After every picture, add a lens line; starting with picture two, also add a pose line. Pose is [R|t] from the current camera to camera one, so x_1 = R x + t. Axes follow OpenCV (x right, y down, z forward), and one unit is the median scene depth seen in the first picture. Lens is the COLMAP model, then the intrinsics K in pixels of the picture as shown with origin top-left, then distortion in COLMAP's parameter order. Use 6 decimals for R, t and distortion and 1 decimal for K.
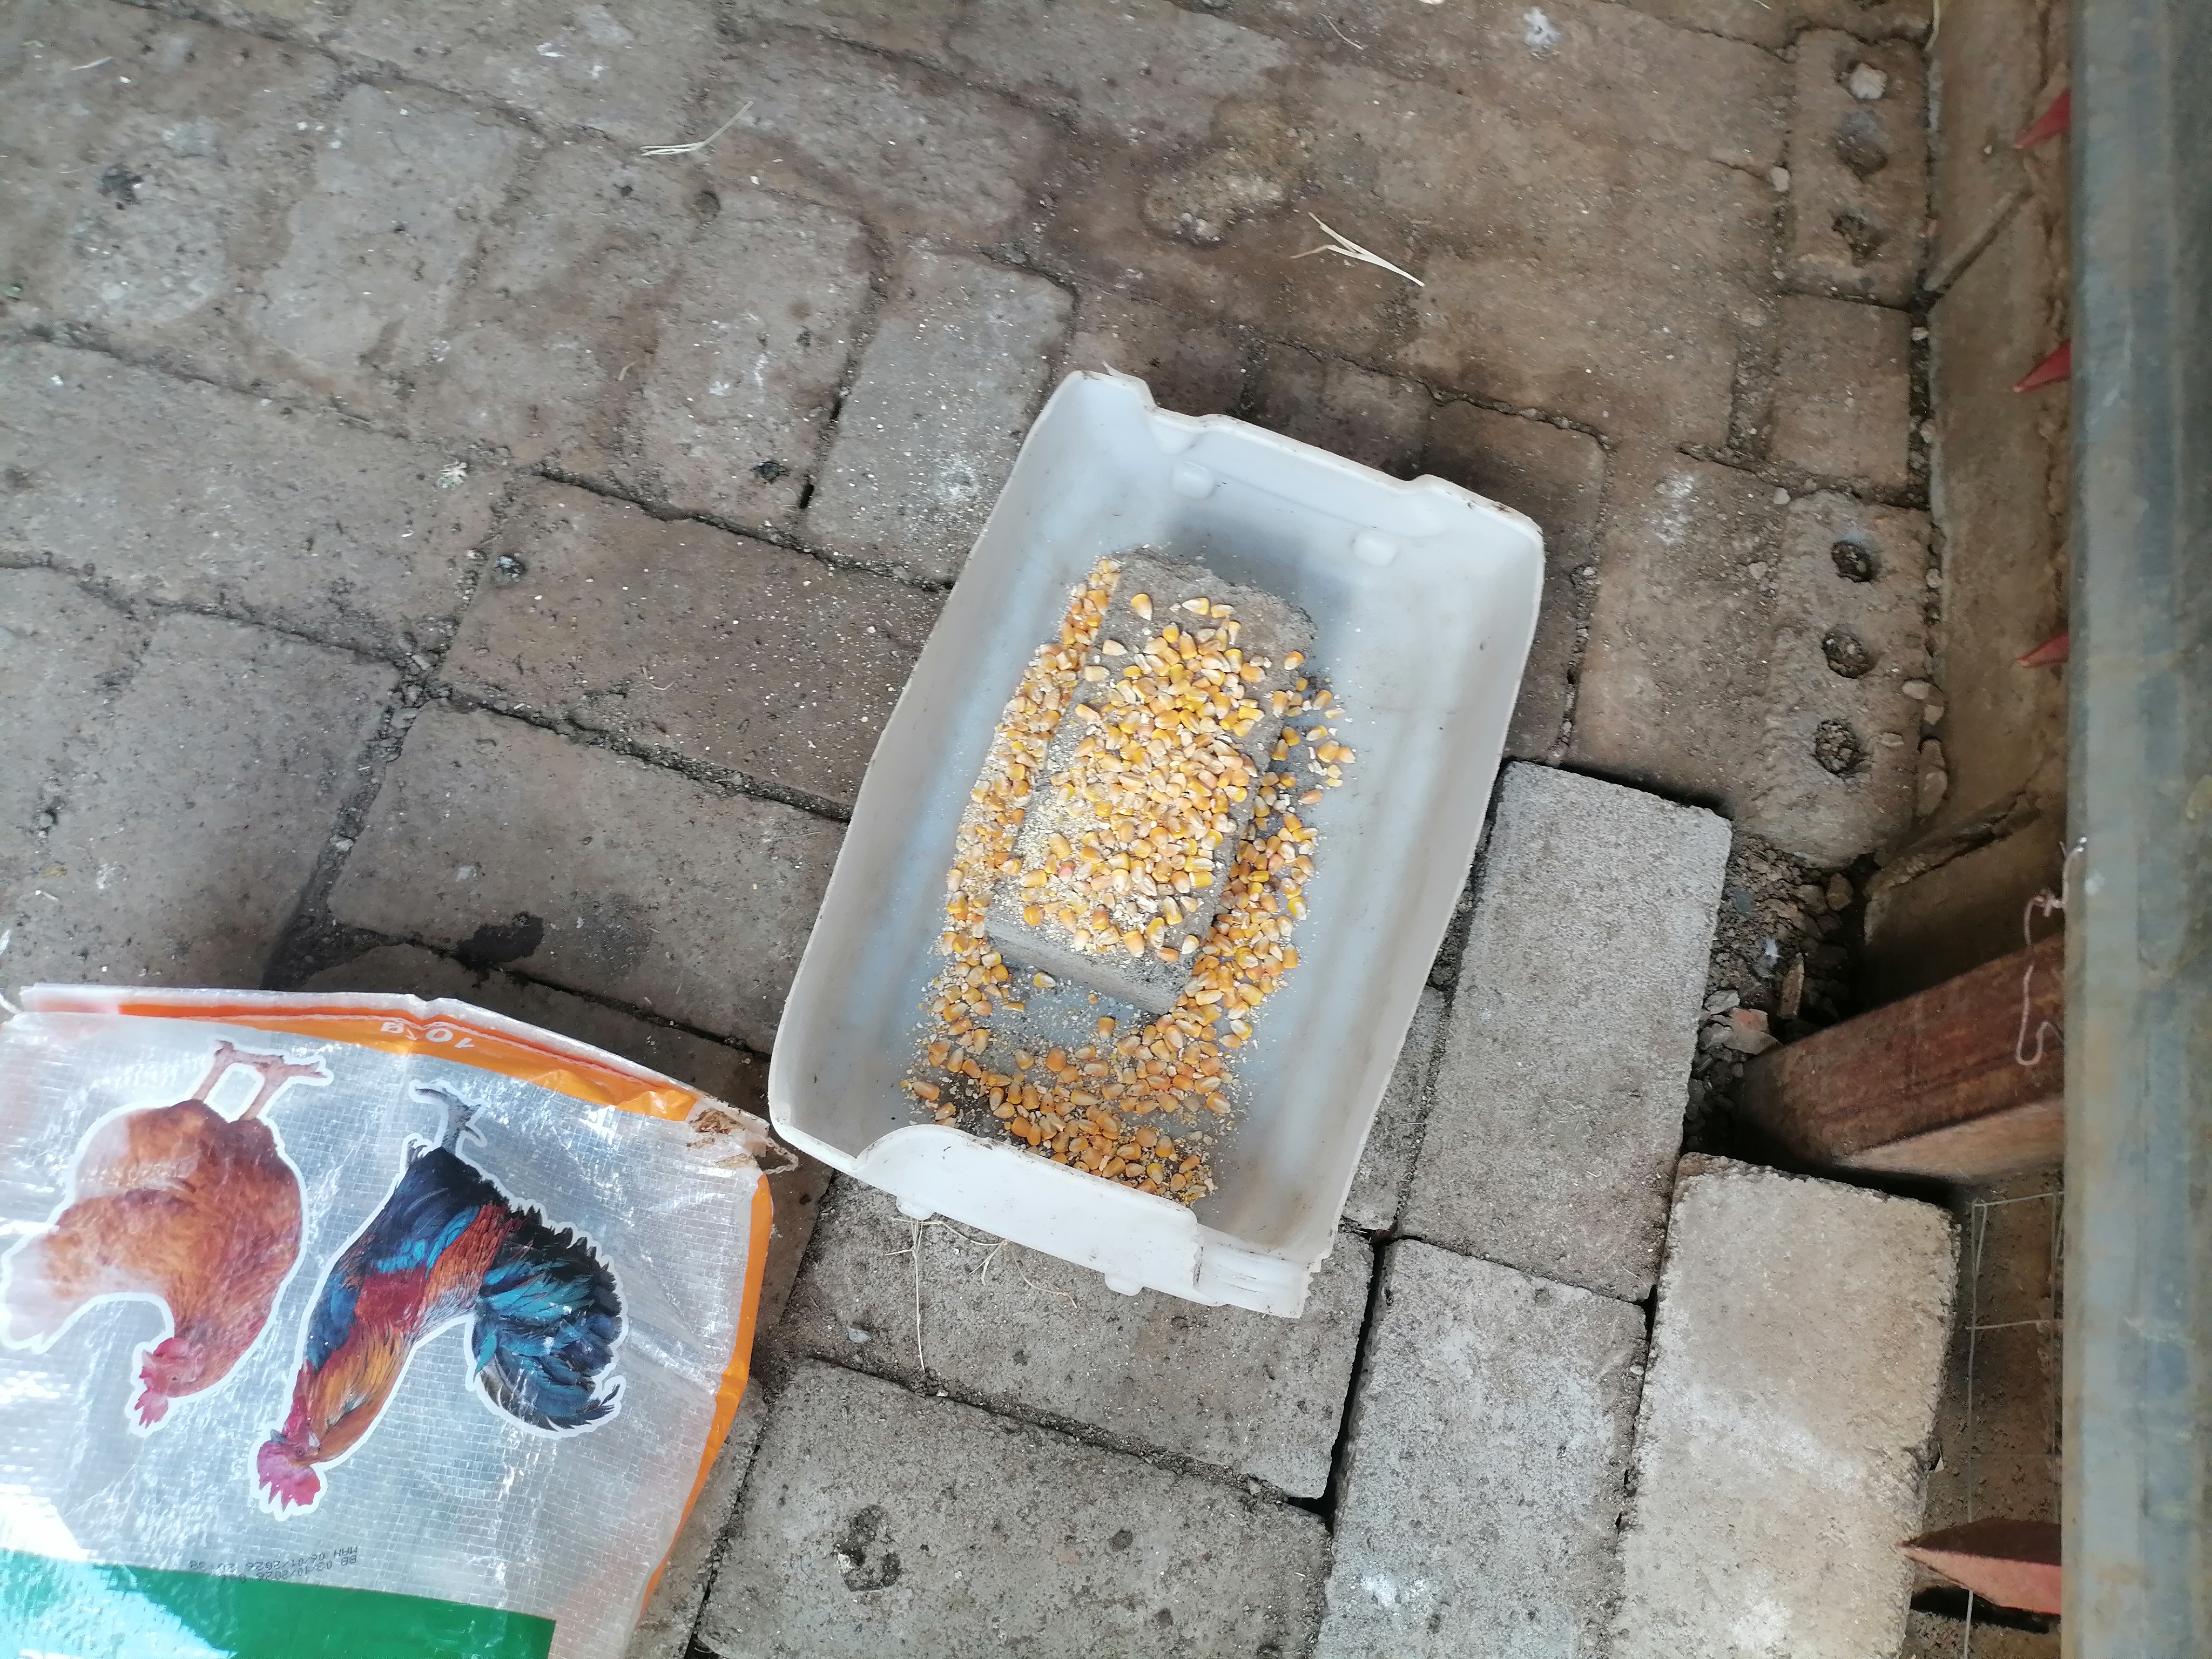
lens RADIAL K [[1661.6, 0, 1115.8], [0, 1661.6, 827.2], [0, 0, 1]] dist [0.073837, -0.088673]
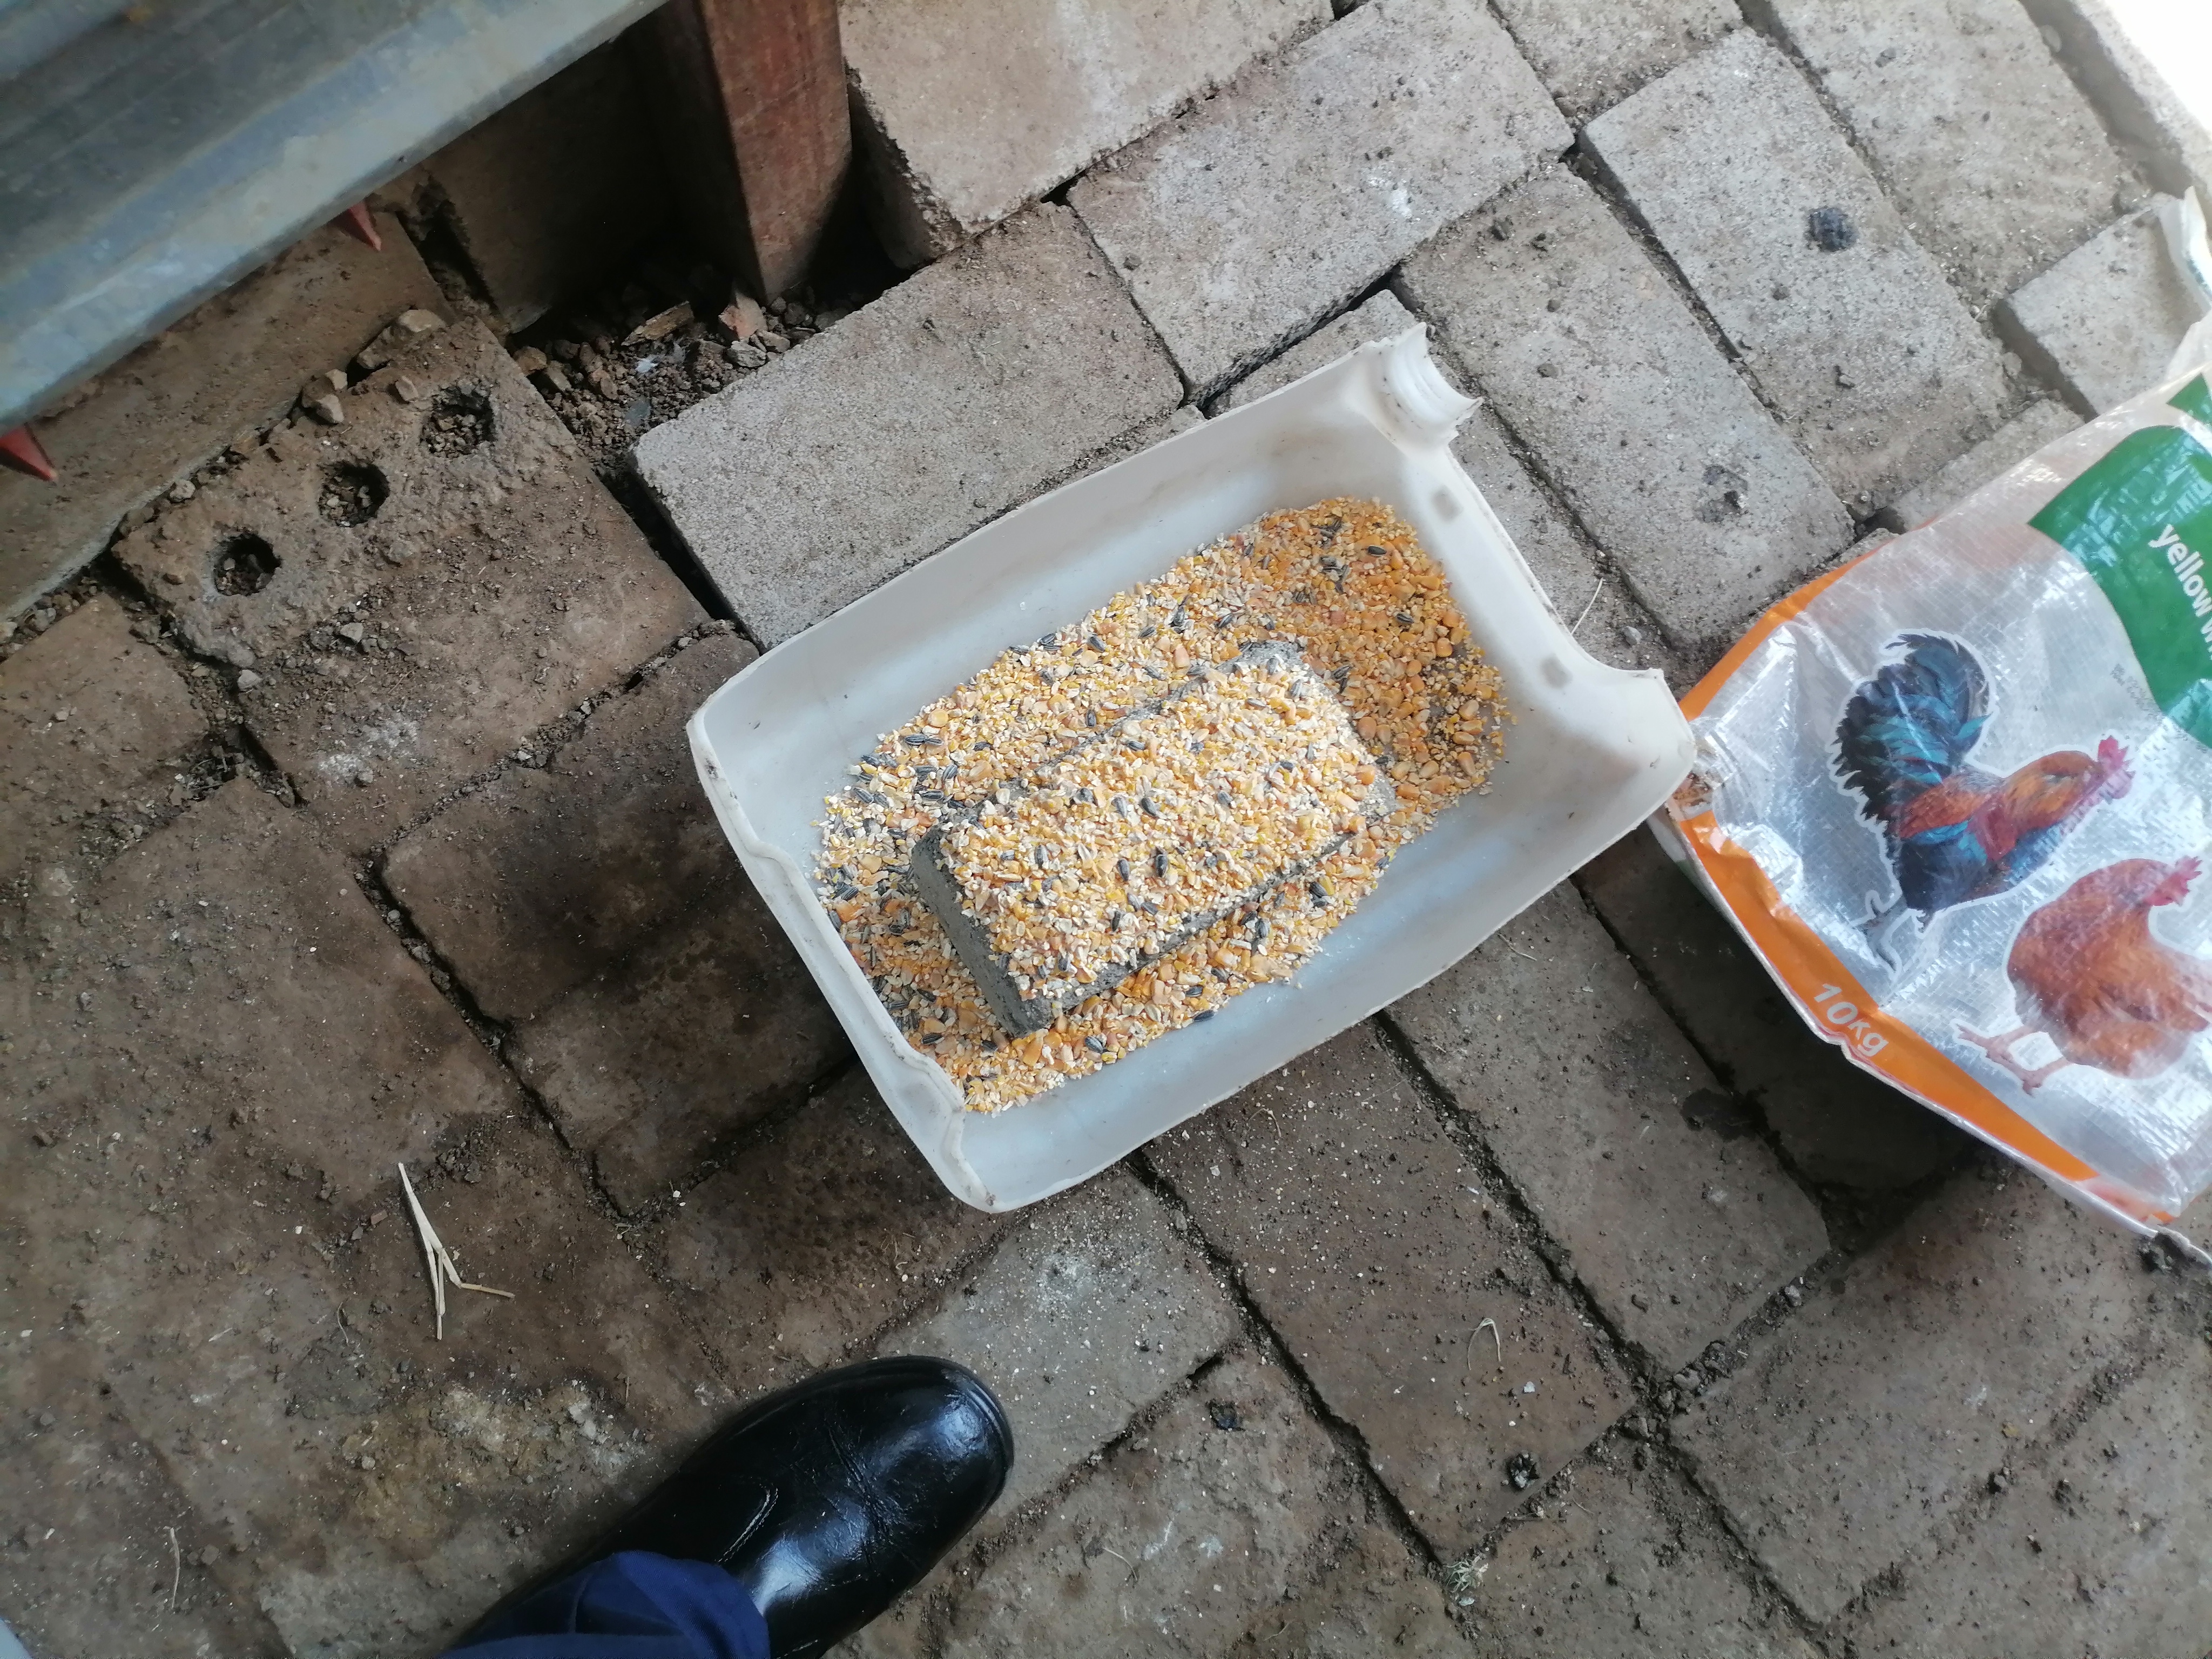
lens RADIAL K [[1661.6, 0, 1120.8], [0, 1661.6, 833.1], [0, 0, 1]] dist [0.073837, -0.088673]
pose [[-0.756966, -0.644860, -0.105632, 0.130235], [0.524338, -0.695878, 0.490737, -0.482719], [-0.389963, 0.316084, 0.864881, 0.176212]]
